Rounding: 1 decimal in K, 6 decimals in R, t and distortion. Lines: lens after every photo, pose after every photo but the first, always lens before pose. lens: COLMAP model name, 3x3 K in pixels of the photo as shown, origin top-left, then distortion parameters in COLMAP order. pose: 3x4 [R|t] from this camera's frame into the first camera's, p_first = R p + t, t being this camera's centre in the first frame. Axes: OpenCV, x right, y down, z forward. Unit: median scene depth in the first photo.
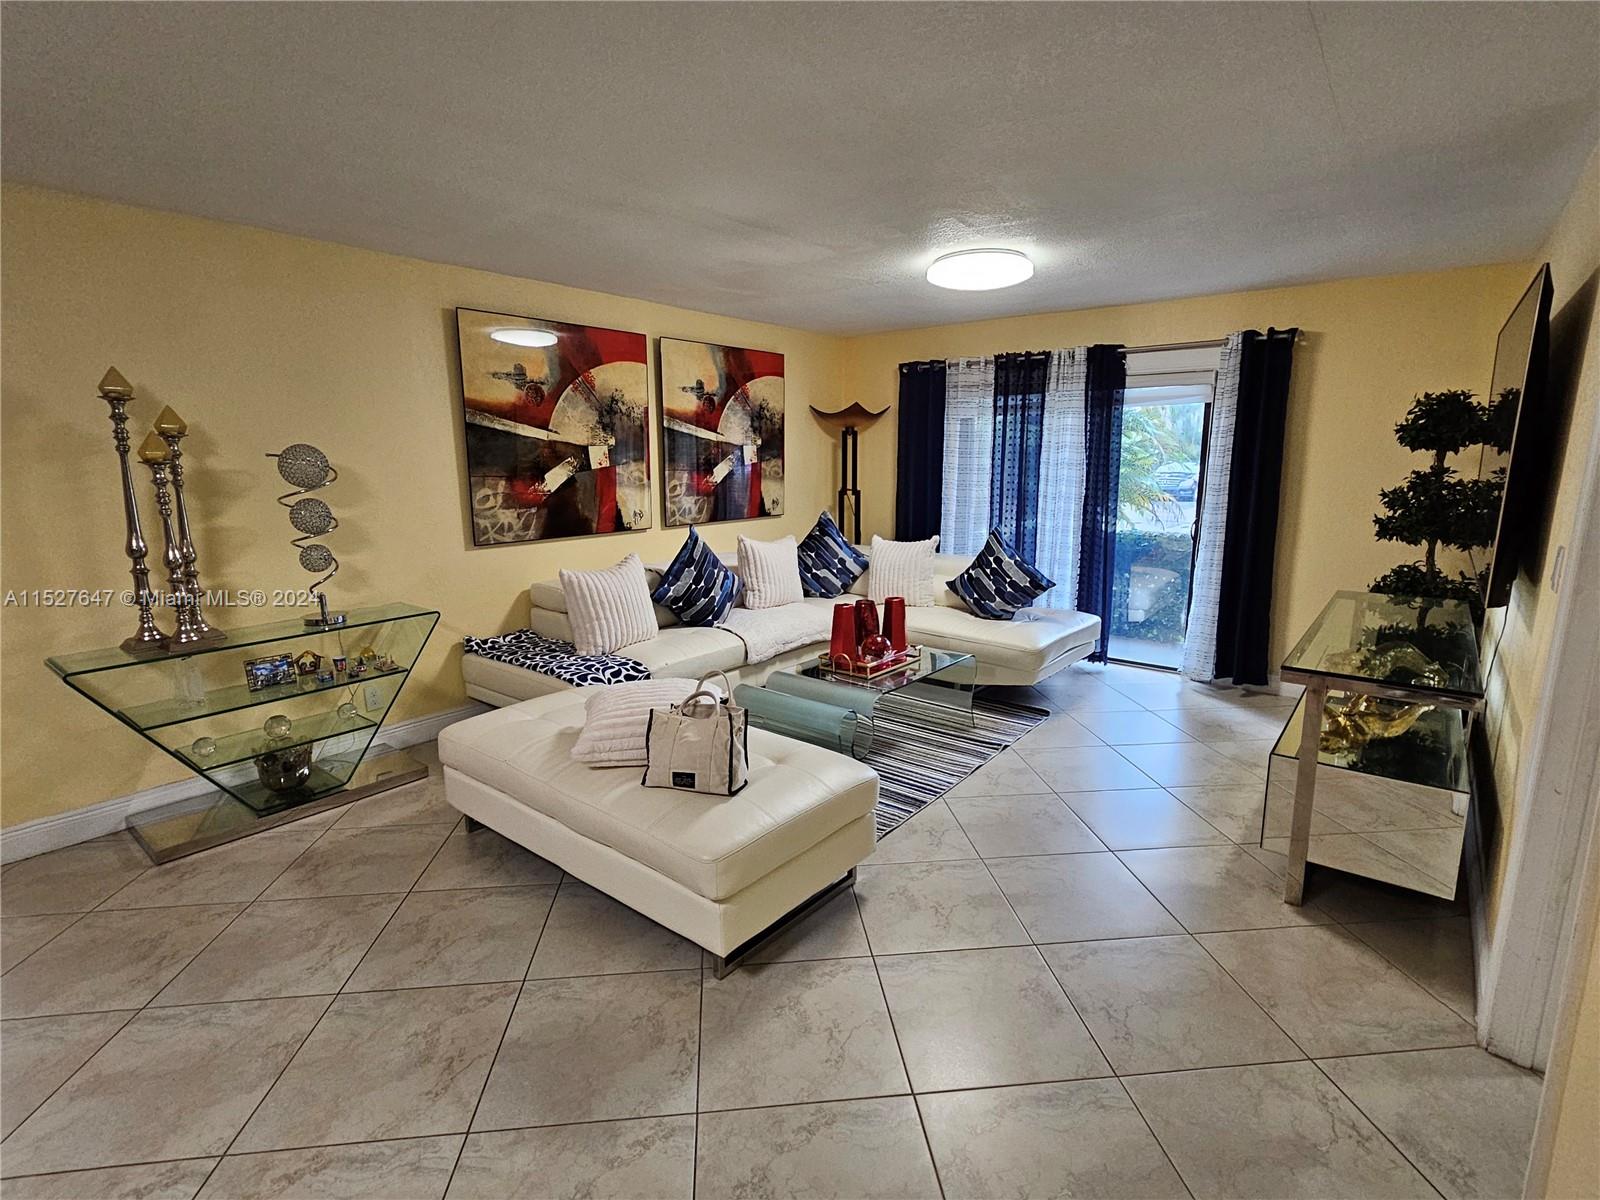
lens RADIAL K [[771.2, 0, 803.0], [0, 771.2, 593.8], [0, 0, 1]] dist [-0.005102, 0.000068]
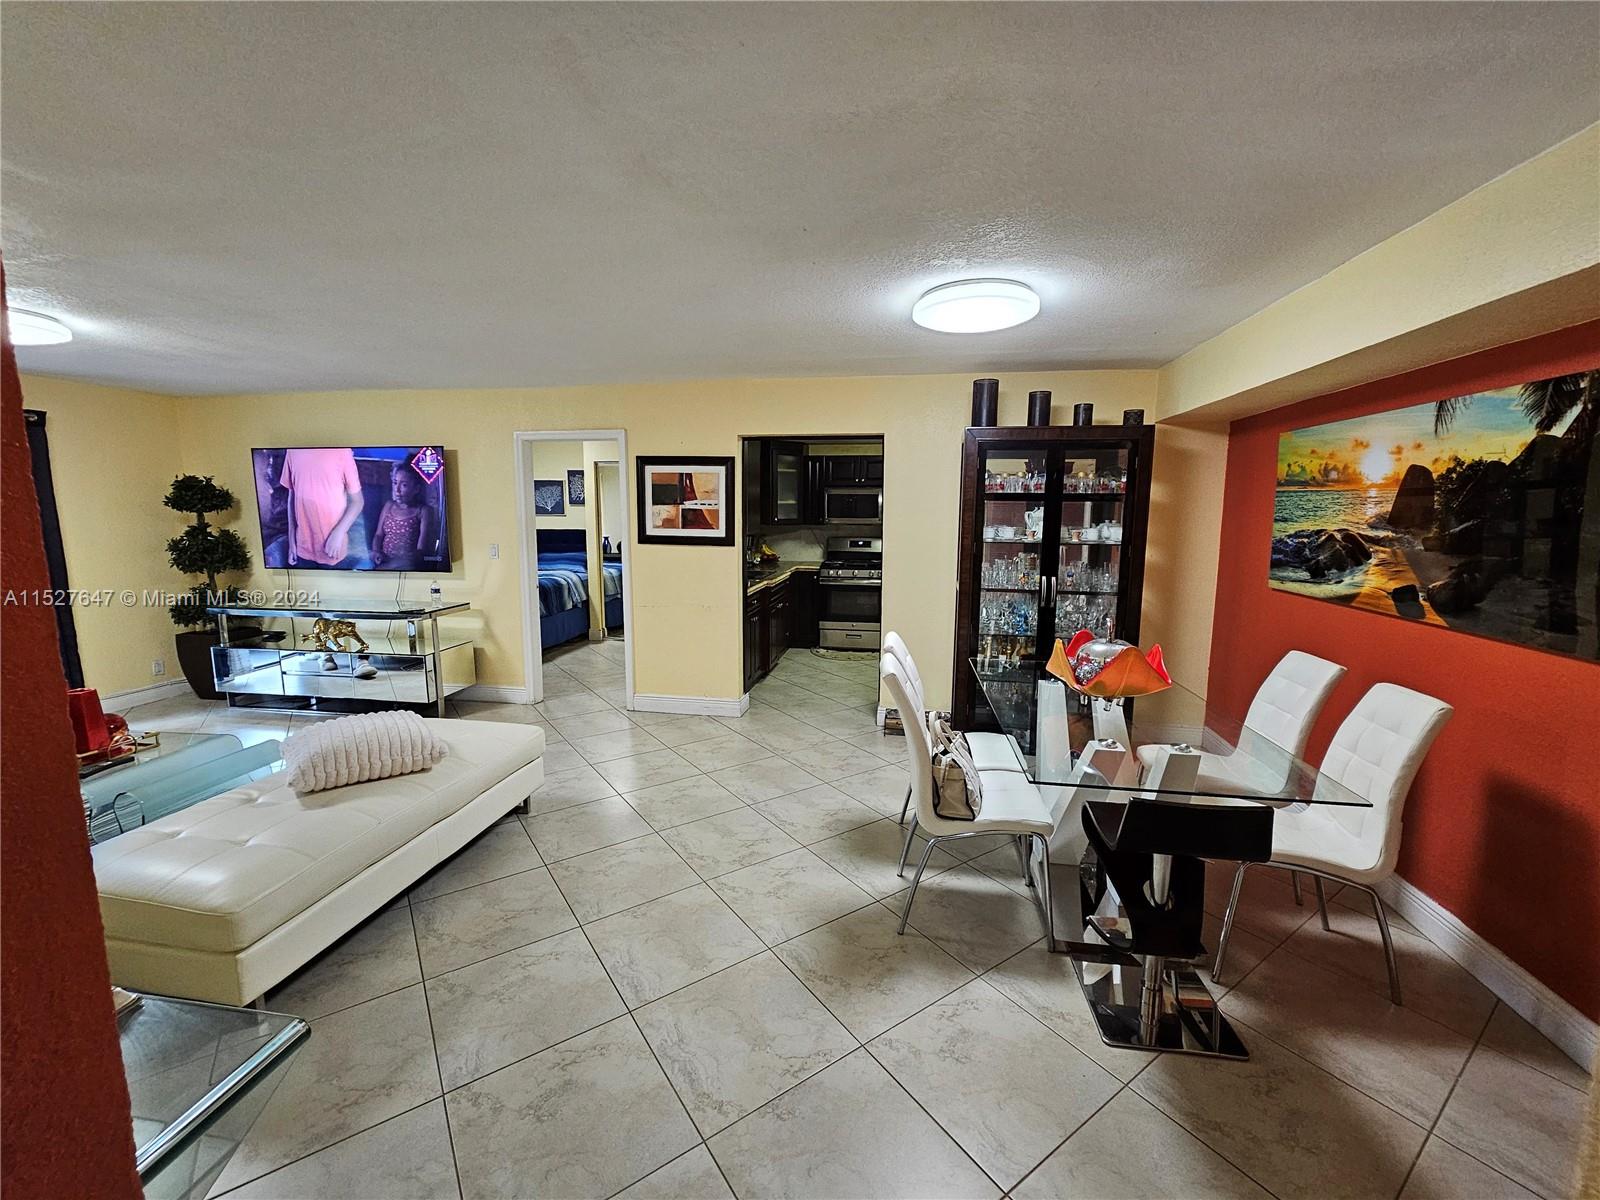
lens RADIAL K [[658.0, 0, 804.5], [0, 658.0, 596.1], [0, 0, 1]] dist [0.001803, 0.000302]
pose [[-0.486720, -0.115156, 0.865934, -0.777230], [0.151086, 0.965237, 0.213284, -0.099769], [-0.860393, 0.234640, -0.452402, 0.473542]]
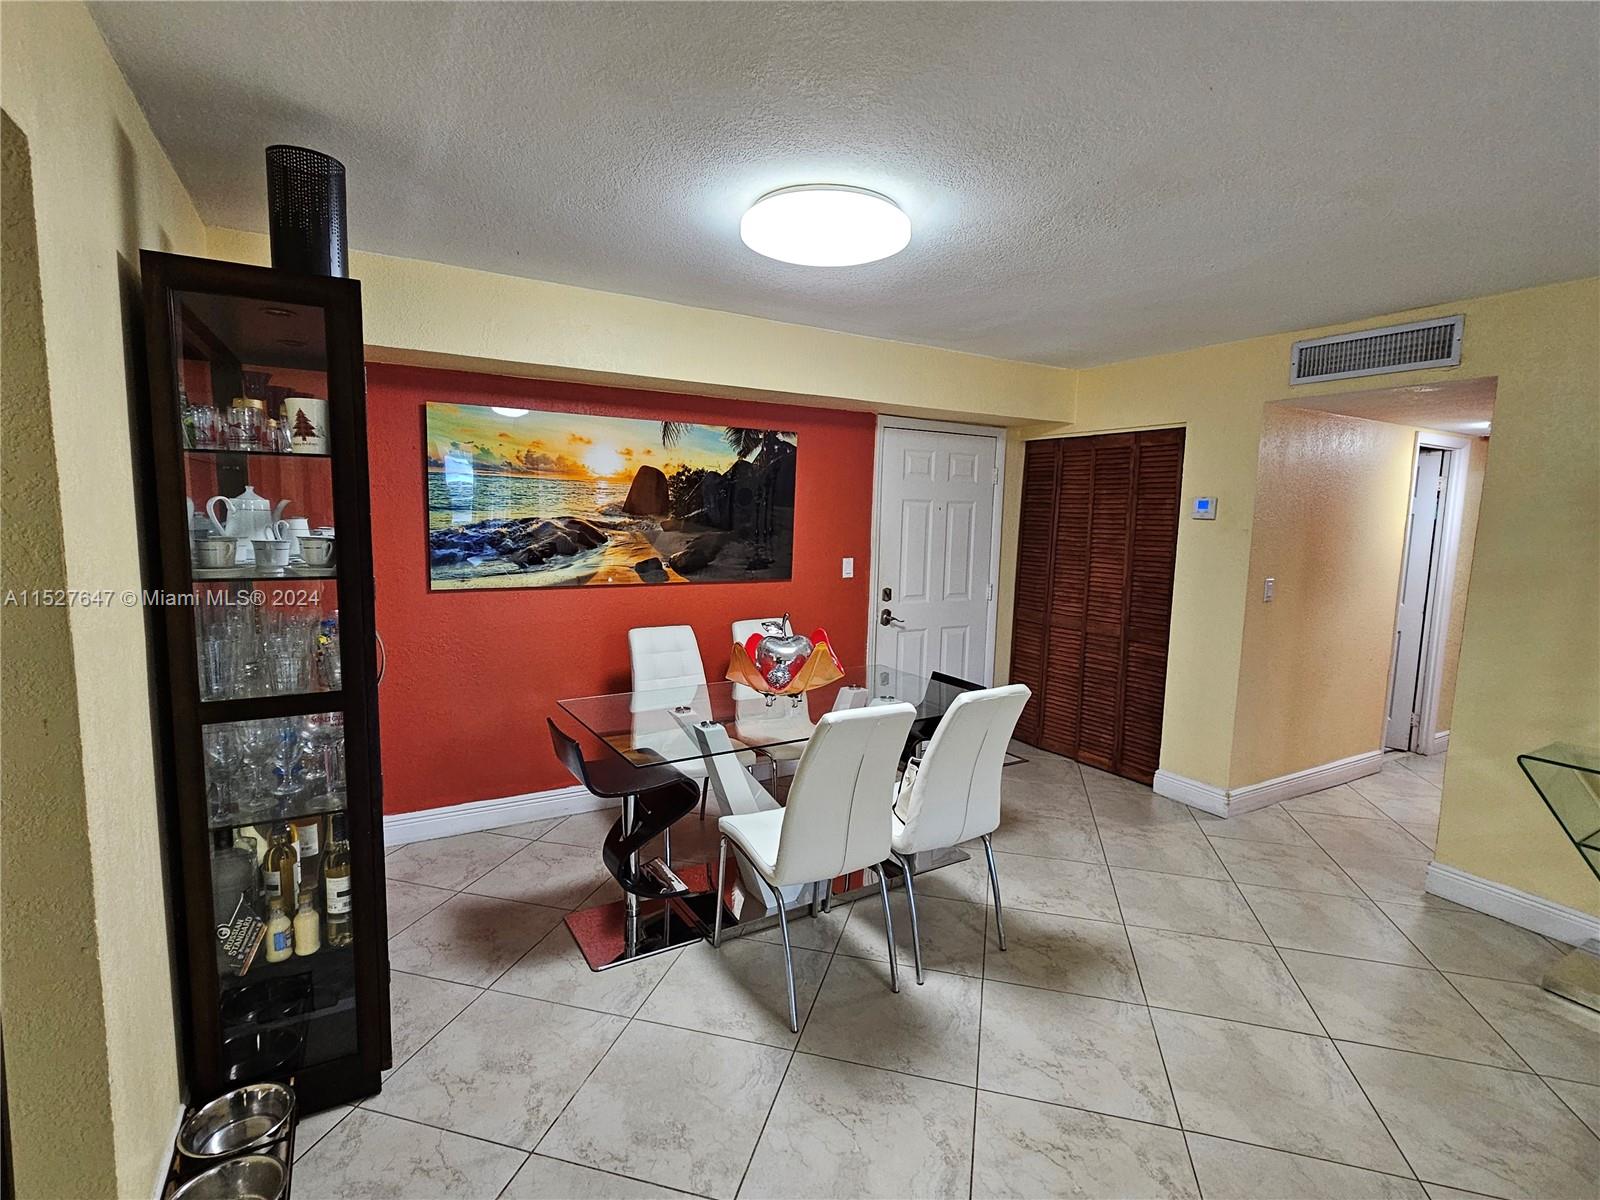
lens RADIAL K [[771.2, 0, 803.0], [0, 771.2, 593.8], [0, 0, 1]] dist [-0.005102, 0.000068]
pose [[-0.354398, 0.099959, -0.929737, 0.162389], [-0.187841, 0.966393, 0.175501, -0.057080], [0.916034, 0.236840, -0.323711, 0.225728]]
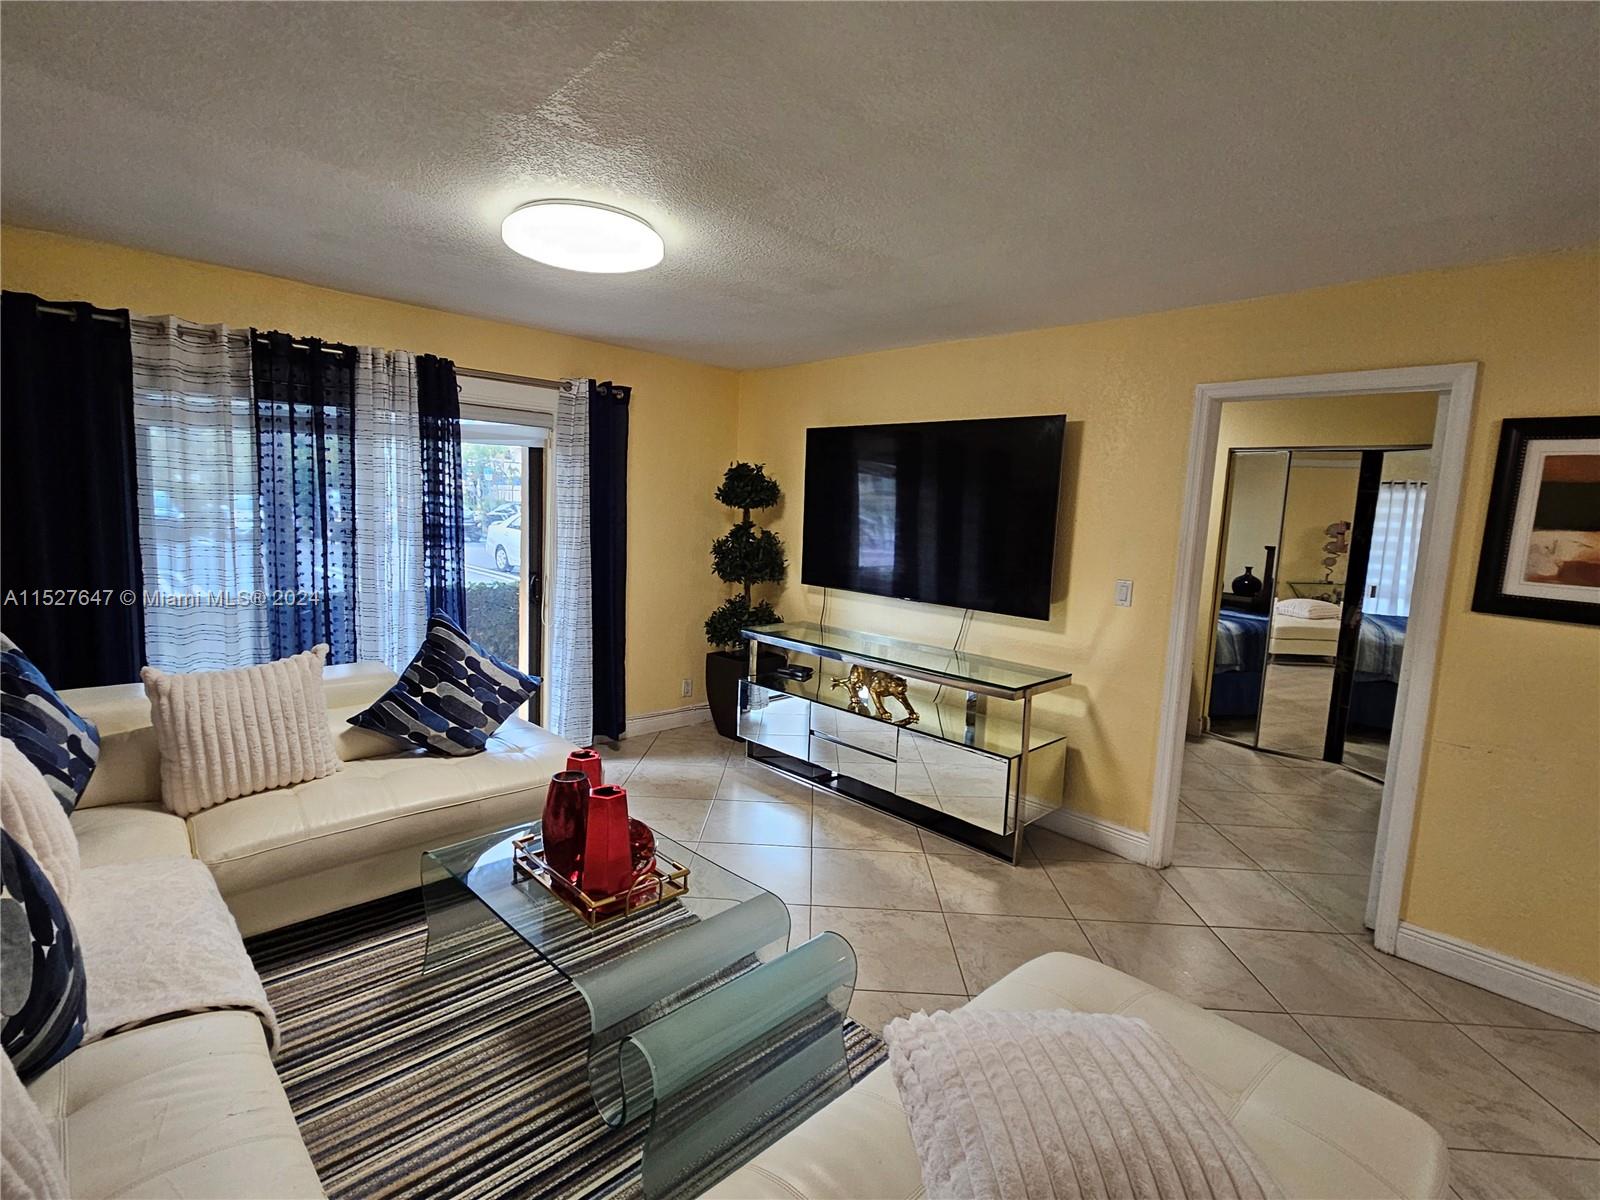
lens RADIAL K [[771.2, 0, 803.0], [0, 771.2, 593.8], [0, 0, 1]] dist [-0.005102, 0.000068]
pose [[0.122449, -0.106617, 0.986731, -0.354670], [0.130208, 0.987345, 0.090525, -0.122677], [-0.983896, 0.117396, 0.134782, 0.607651]]
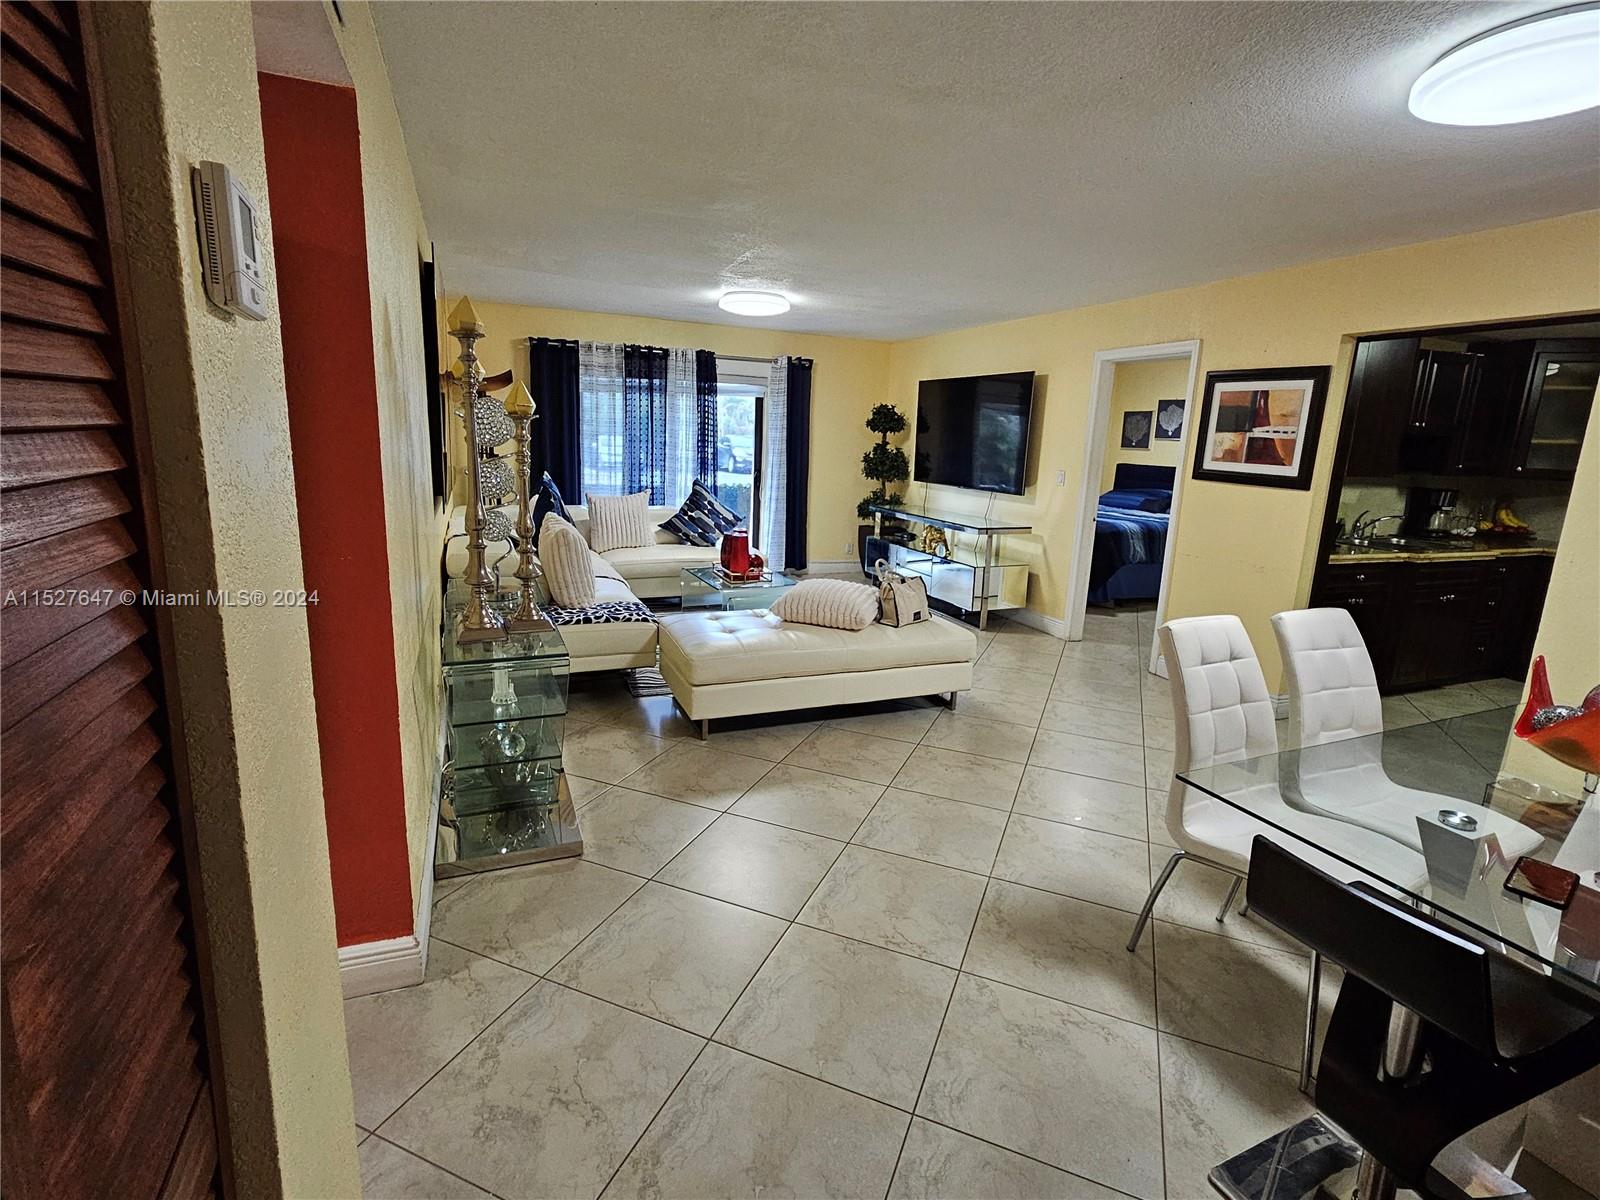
lens RADIAL K [[771.2, 0, 803.0], [0, 771.2, 593.8], [0, 0, 1]] dist [-0.005102, 0.000068]
pose [[0.477899, -0.156592, 0.864345, -0.880445], [0.112209, 0.986804, 0.116736, -0.025641], [-0.871219, 0.041199, 0.489163, 0.172711]]
